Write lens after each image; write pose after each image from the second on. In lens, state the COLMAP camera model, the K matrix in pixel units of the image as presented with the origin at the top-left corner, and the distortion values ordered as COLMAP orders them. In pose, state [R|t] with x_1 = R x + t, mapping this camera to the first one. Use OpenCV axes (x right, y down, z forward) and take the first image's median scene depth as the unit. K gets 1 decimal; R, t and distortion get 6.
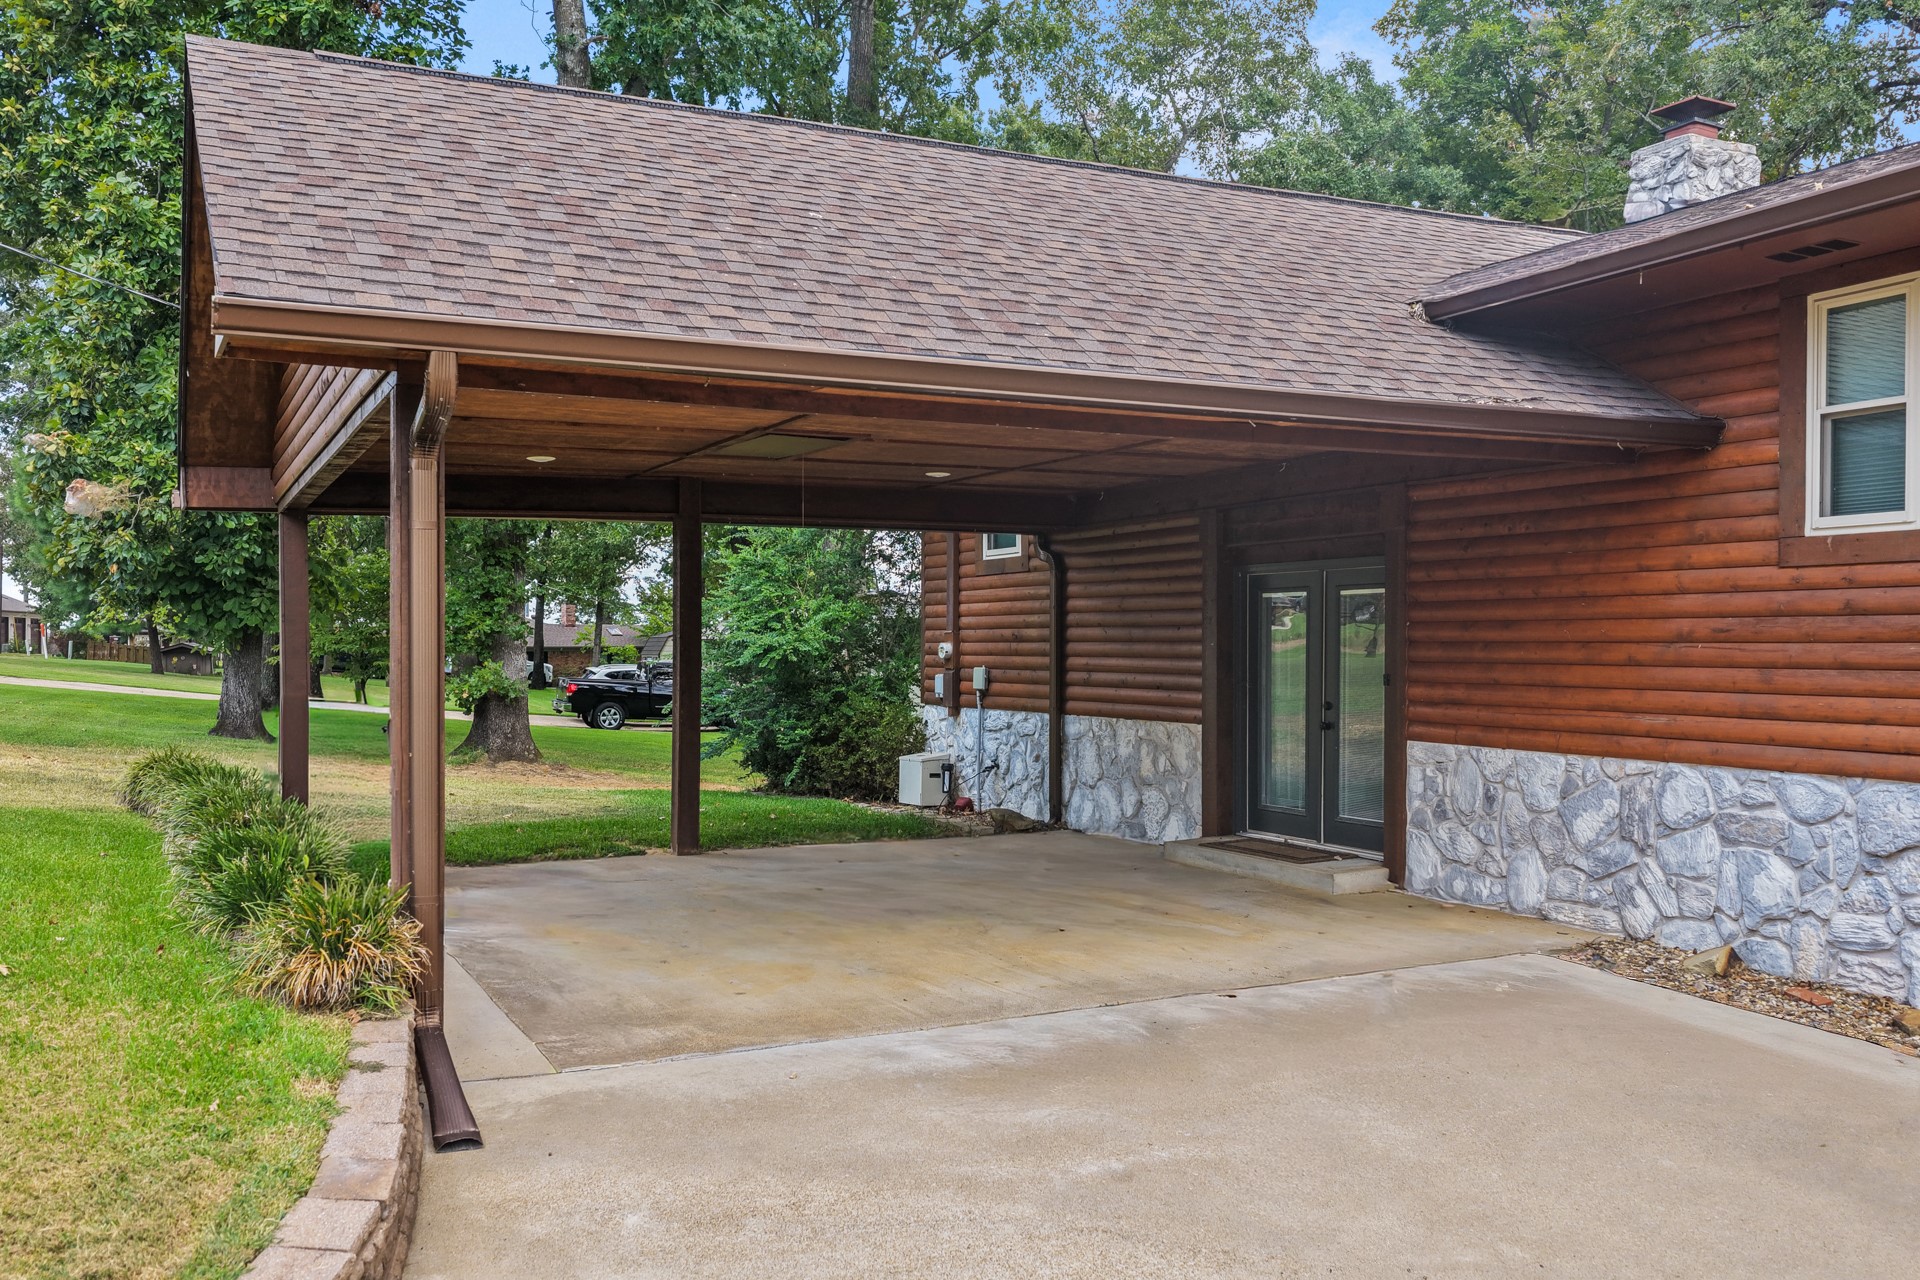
lens RADIAL K [[1656.3, 0, 952.5], [0, 1656.3, 653.8], [0, 0, 1]] dist [0.008369, 0.015761]
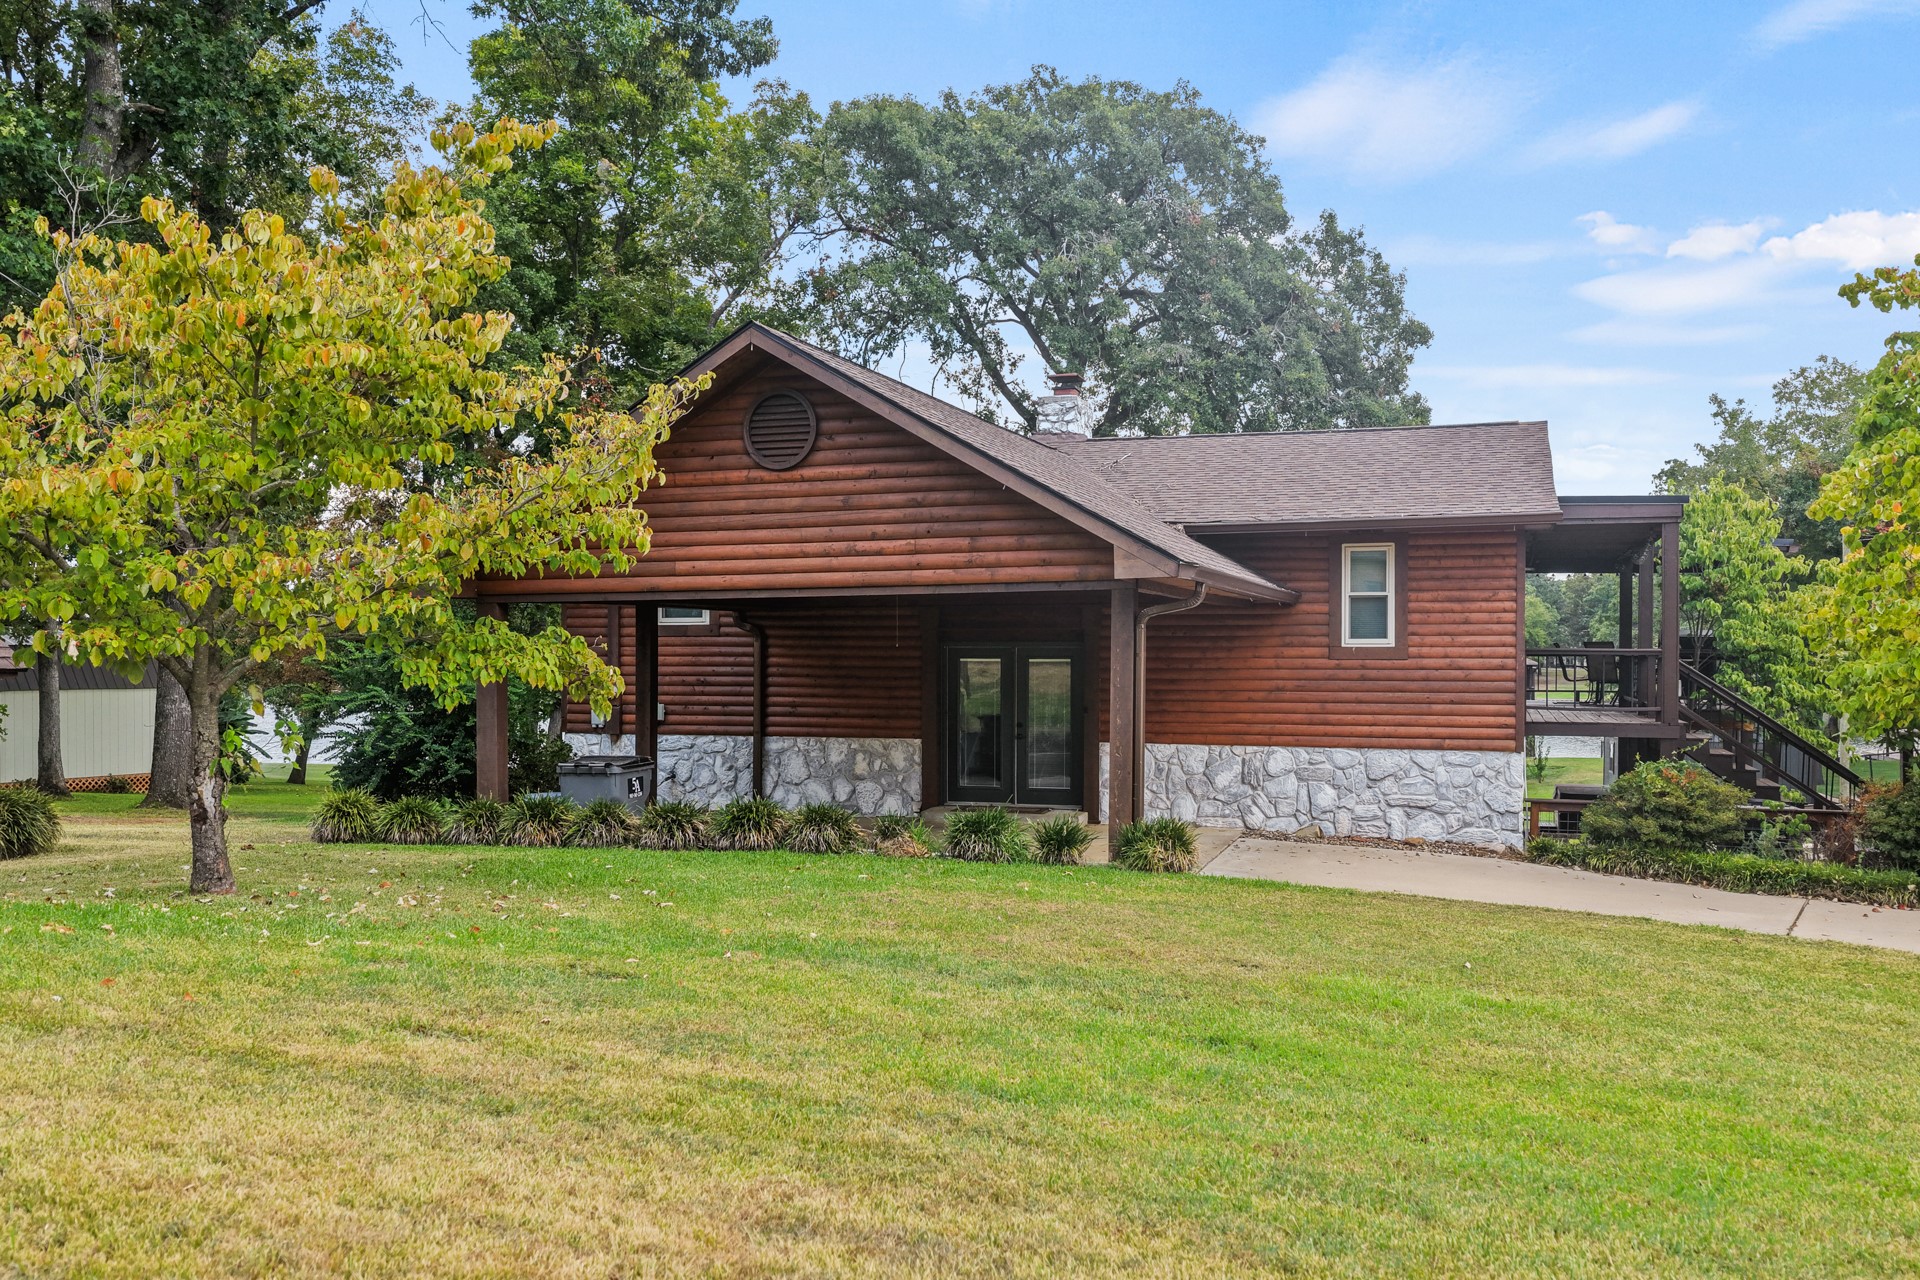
lens RADIAL K [[1656.3, 0, 960.8], [0, 1656.3, 657.1], [0, 0, 1]] dist [0.008369, 0.015761]
pose [[0.699863, -0.002202, 0.714274, -1.178223], [0.003677, 0.999993, -0.000520, -0.043537], [-0.714268, 0.002991, 0.699866, -0.192712]]
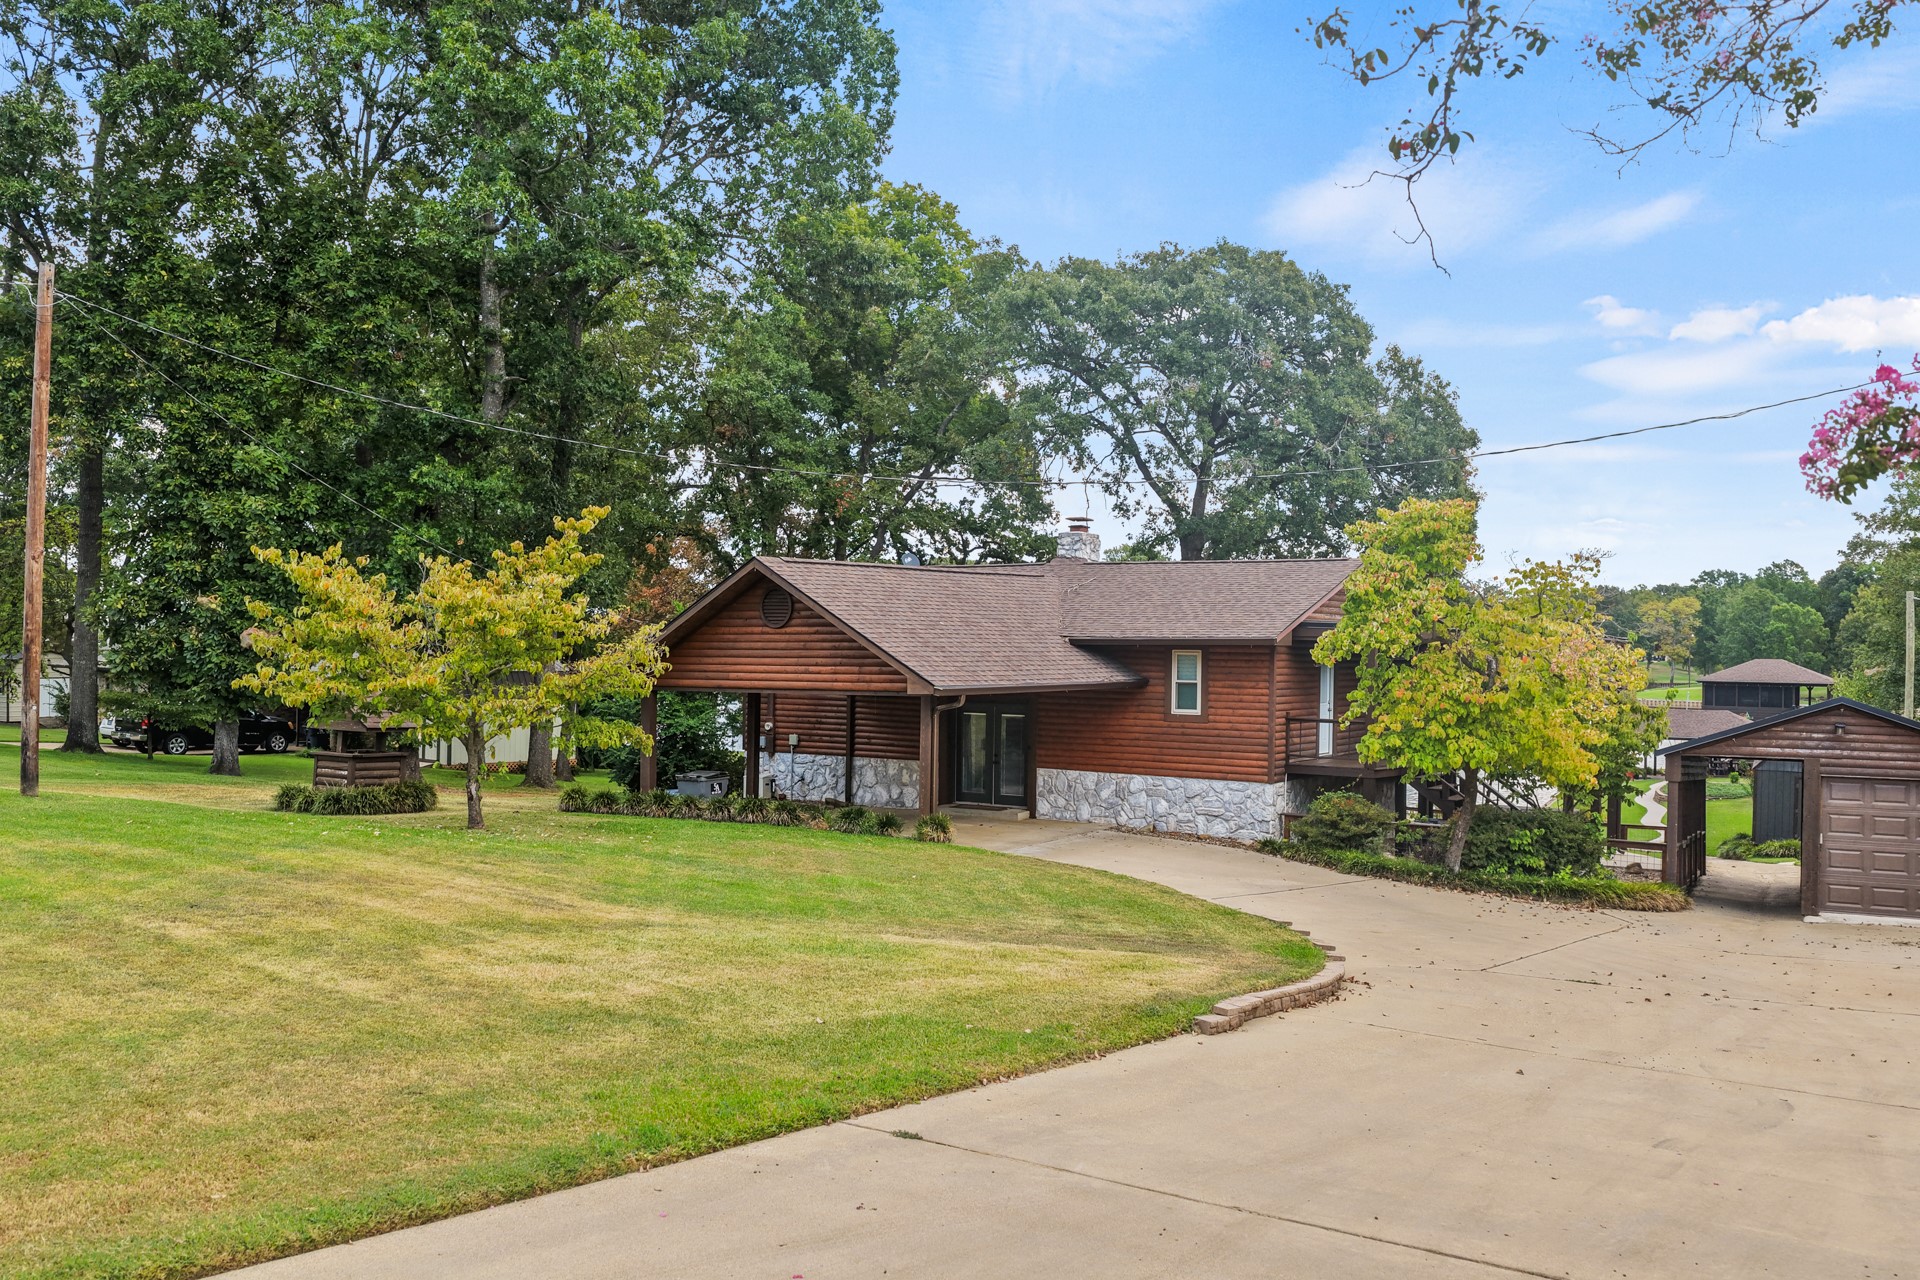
lens RADIAL K [[1656.3, 0, 953.0], [0, 1656.3, 626.7], [0, 0, 1]] dist [0.008369, 0.015761]
pose [[0.856234, 0.013804, 0.516404, -1.424918], [-0.009217, 0.999892, -0.011446, -0.169657], [-0.516506, 0.005040, 0.856269, -1.507211]]
